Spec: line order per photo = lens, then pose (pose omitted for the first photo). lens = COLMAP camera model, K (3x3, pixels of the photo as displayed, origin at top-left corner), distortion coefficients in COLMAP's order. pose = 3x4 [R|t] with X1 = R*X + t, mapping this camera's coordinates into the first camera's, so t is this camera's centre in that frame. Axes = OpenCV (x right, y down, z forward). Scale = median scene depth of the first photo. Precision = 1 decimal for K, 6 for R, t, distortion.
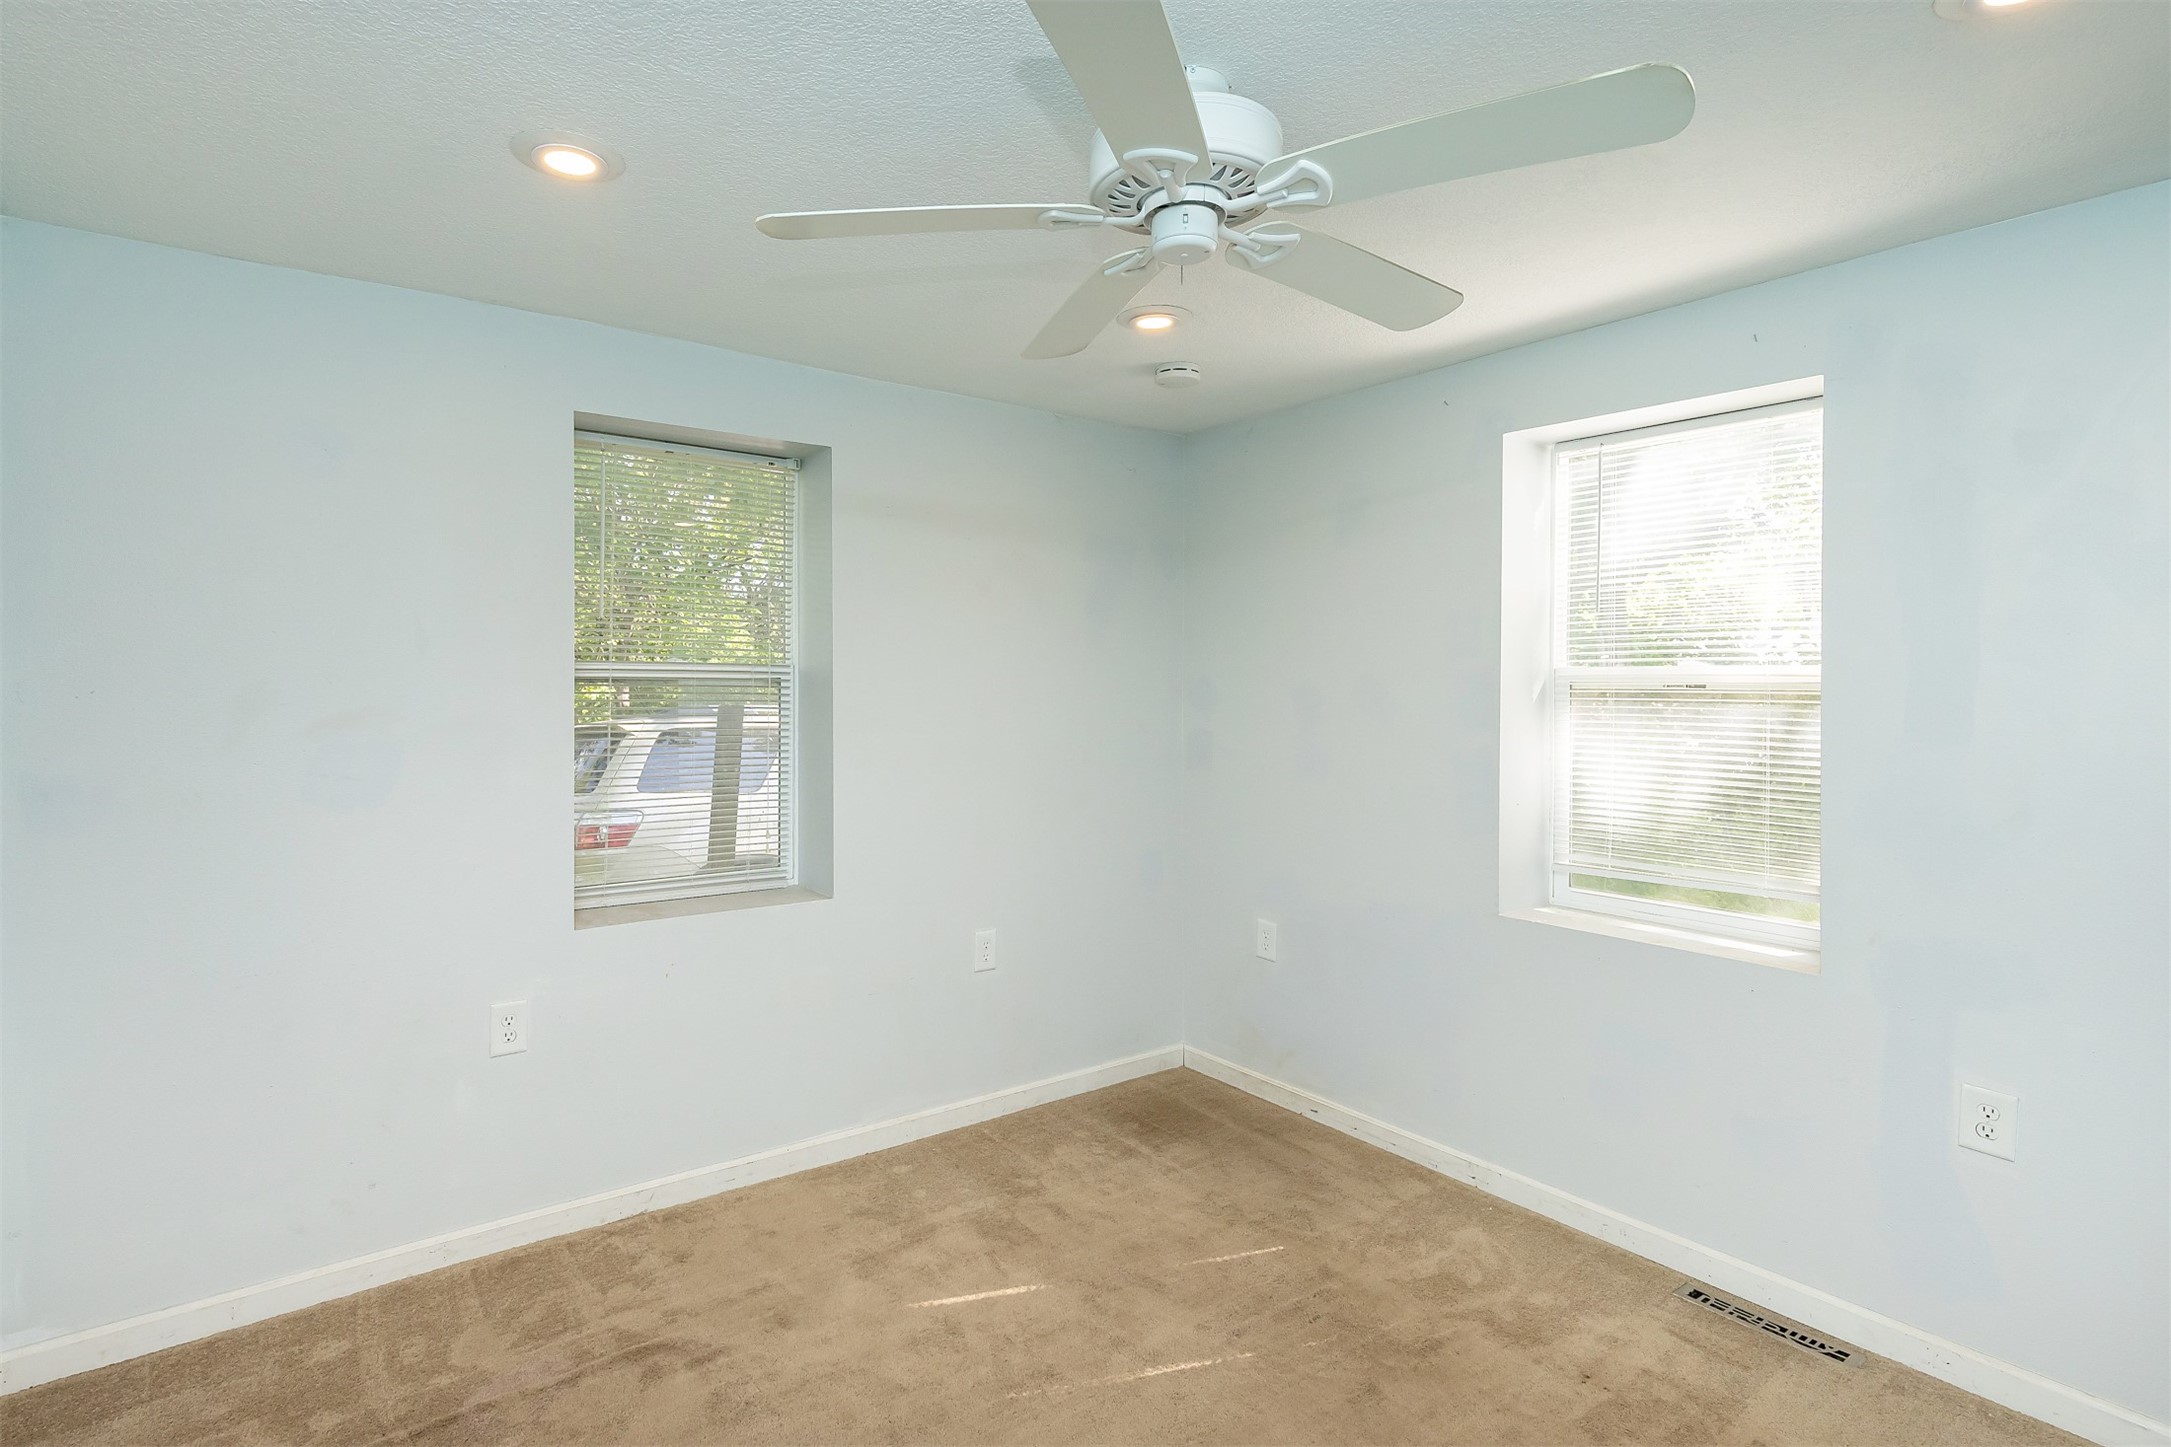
lens RADIAL K [[1028.9, 0, 1086.8], [0, 1028.9, 702.5], [0, 0, 1]] dist [0.010034, -0.003187]
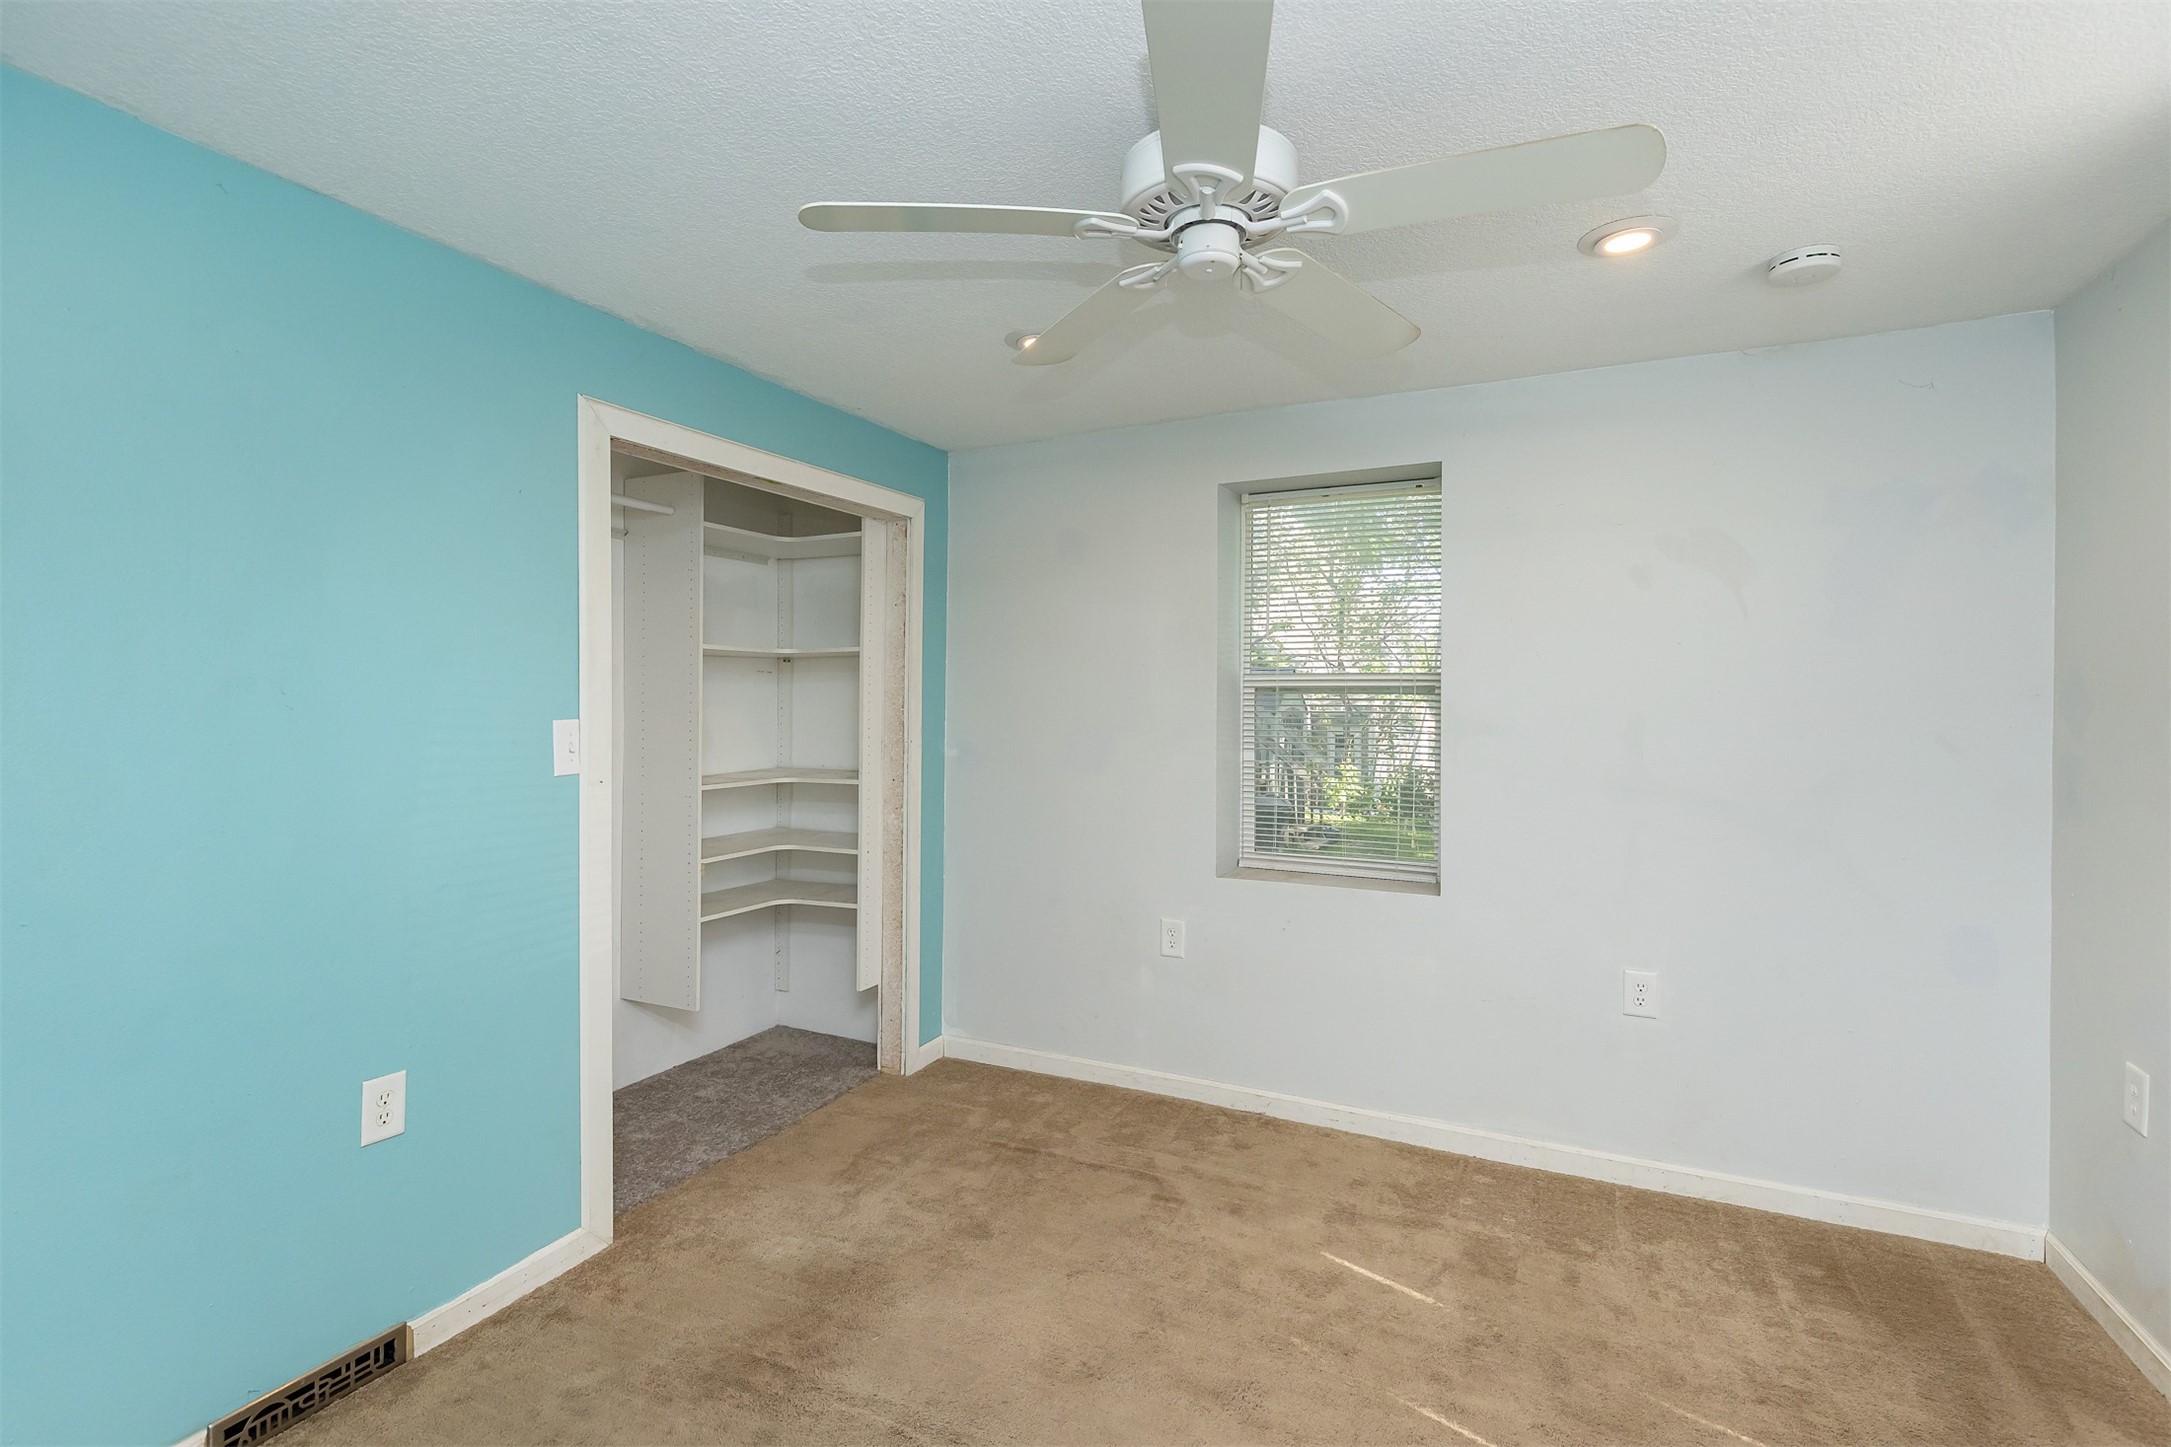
lens RADIAL K [[1028.9, 0, 1091.4], [0, 1028.9, 720.6], [0, 0, 1]] dist [0.010034, -0.003187]
pose [[0.487504, 0.009540, -0.873069, 0.574579], [-0.015429, 0.999878, 0.002311, 0.018873], [0.872985, 0.012344, 0.487592, 0.212462]]
